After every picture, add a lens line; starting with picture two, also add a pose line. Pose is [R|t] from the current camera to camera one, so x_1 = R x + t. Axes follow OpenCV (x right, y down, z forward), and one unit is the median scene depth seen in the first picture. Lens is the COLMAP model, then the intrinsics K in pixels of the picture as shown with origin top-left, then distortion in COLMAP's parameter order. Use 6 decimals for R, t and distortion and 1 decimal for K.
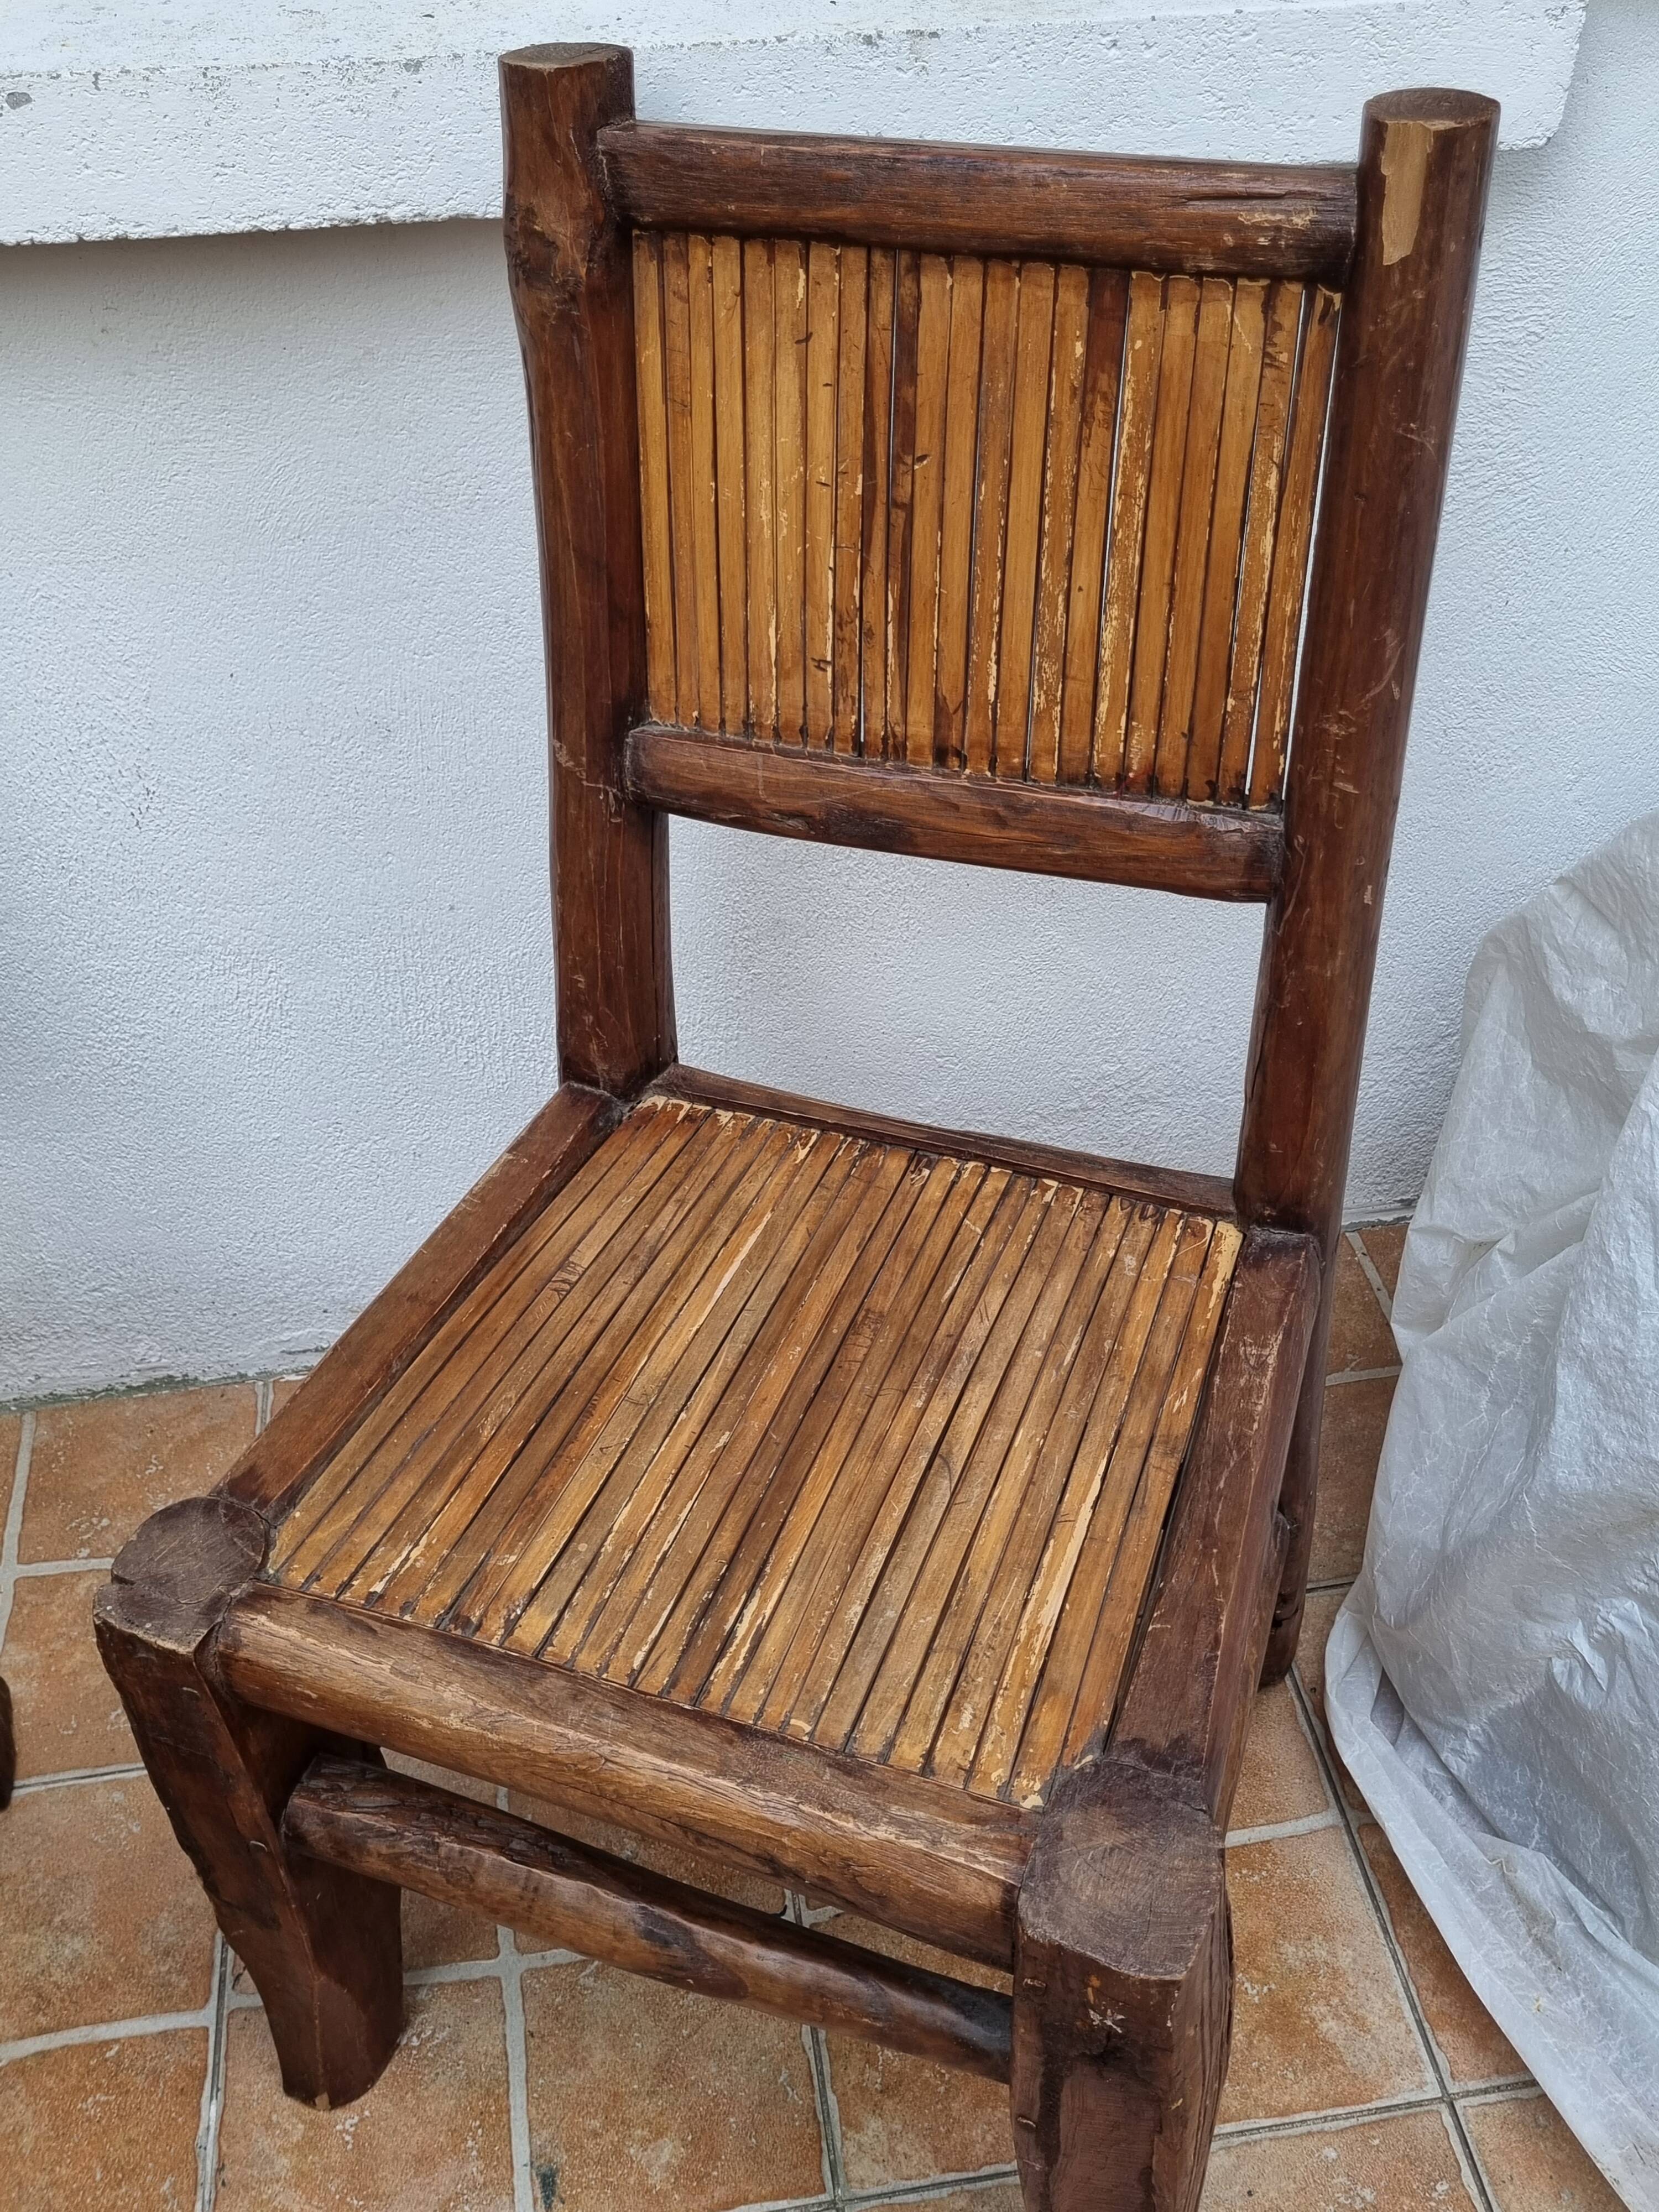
lens RADIAL K [[2175.8, 0, 825.1], [0, 2175.8, 1065.0], [0, 0, 1]] dist [0.035839, 0.000000]
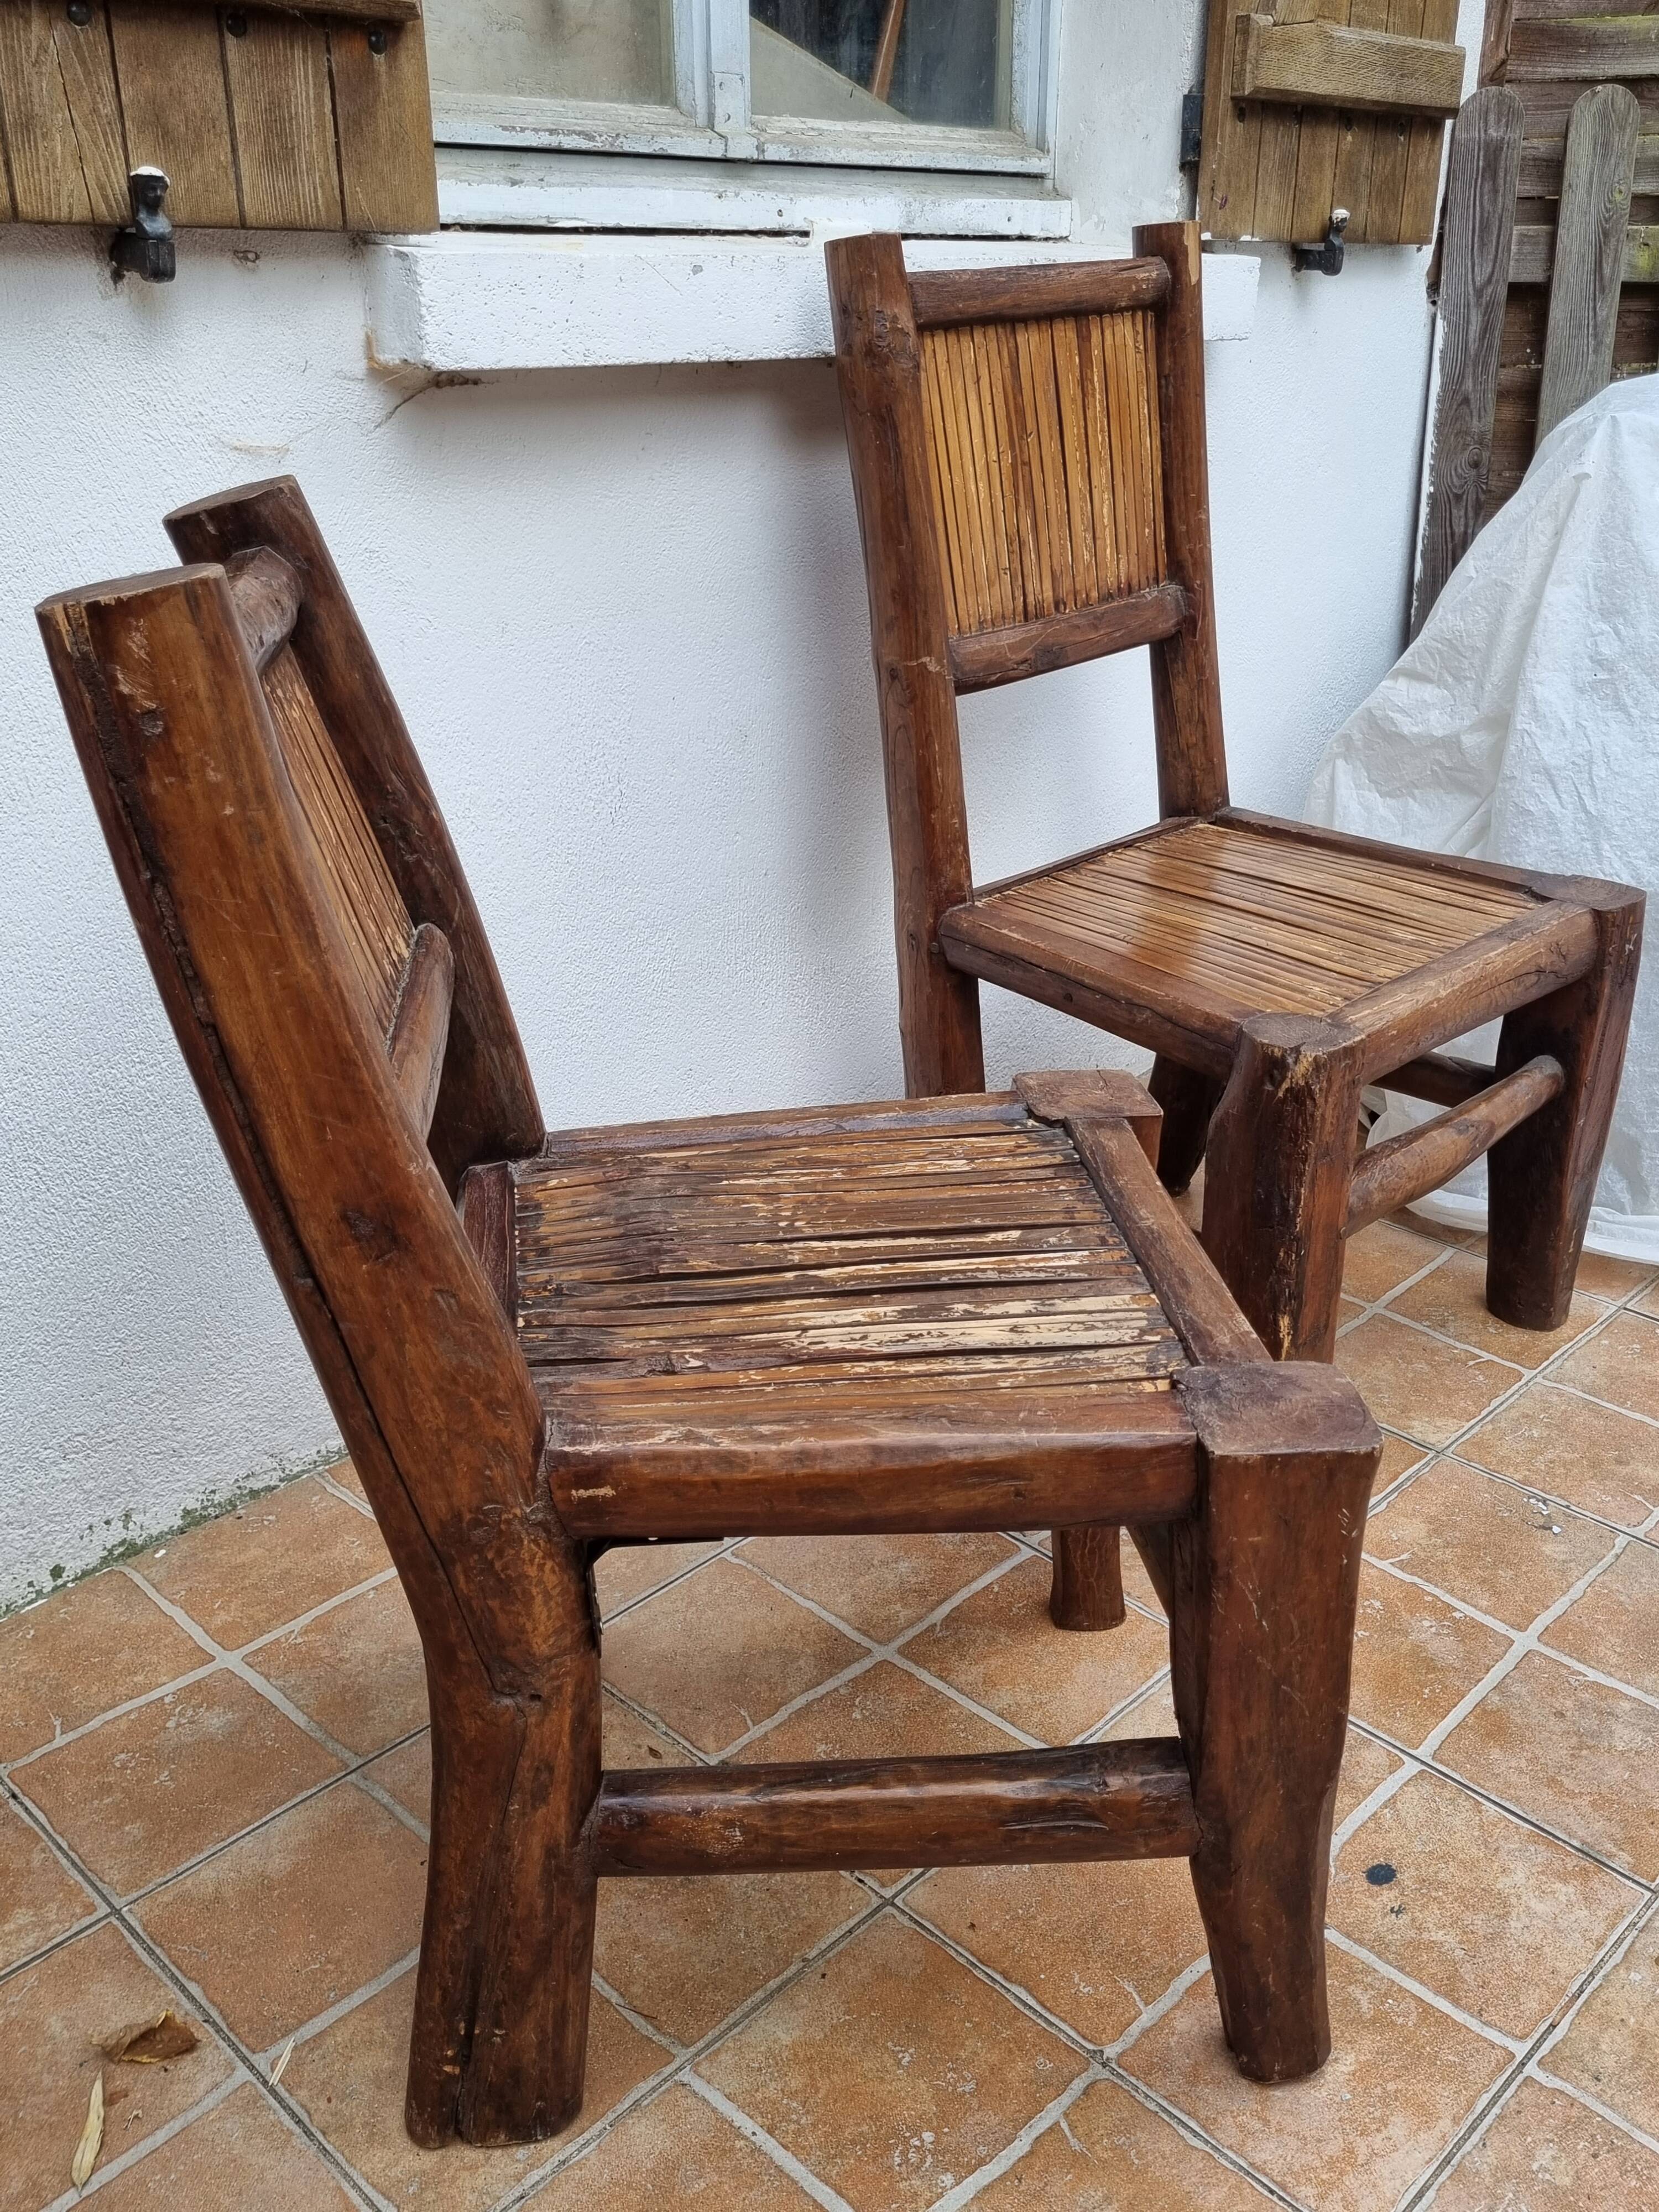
lens RADIAL K [[1986.7, 0, 872.3], [0, 1986.7, 1096.1], [0, 0, 1]] dist [0.046580, -0.028029]
pose [[0.393820, -0.340385, 0.853841, -1.623215], [0.581181, 0.811873, 0.055594, 0.005694], [-0.712134, 0.474342, 0.517557, 0.477216]]
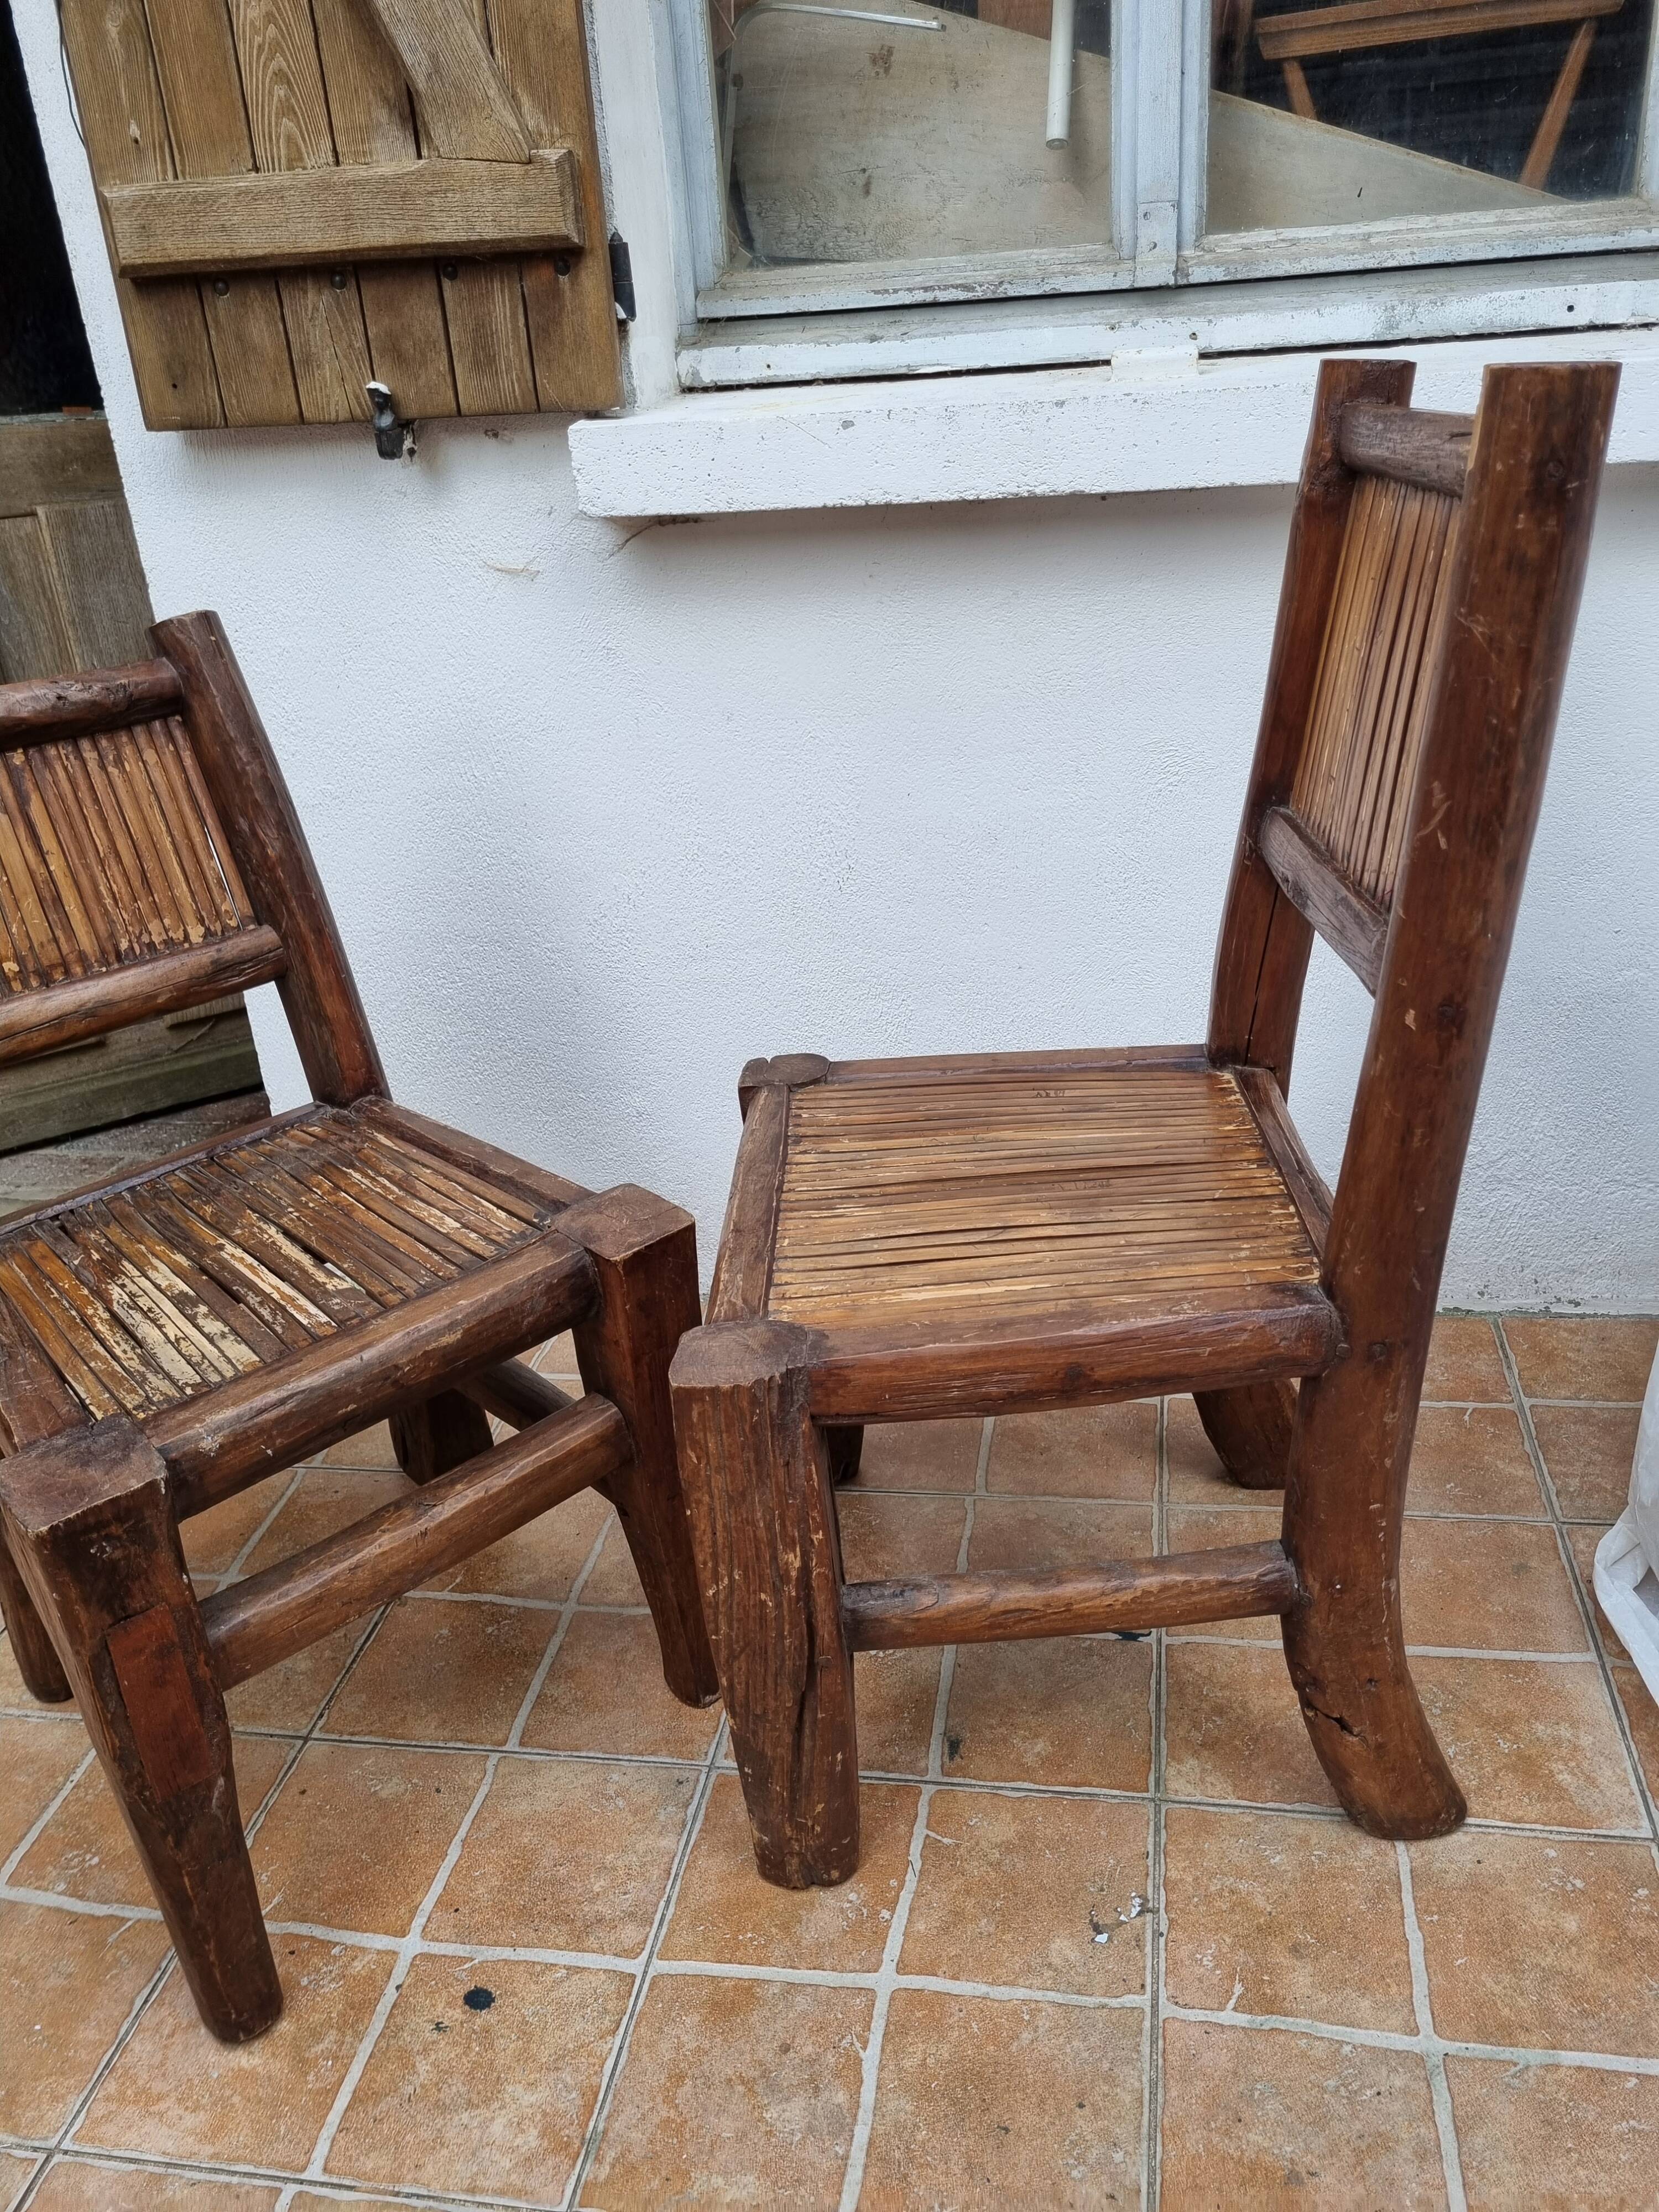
lens RADIAL K [[1694.1, 0, 851.0], [0, 1694.1, 1086.0], [0, 0, 1]] dist [0.050804, -0.042790]
pose [[0.981063, -0.120925, 0.151301, -0.459816], [0.158402, 0.950459, -0.267465, 0.419673], [-0.111462, 0.286366, 0.951615, -0.148569]]
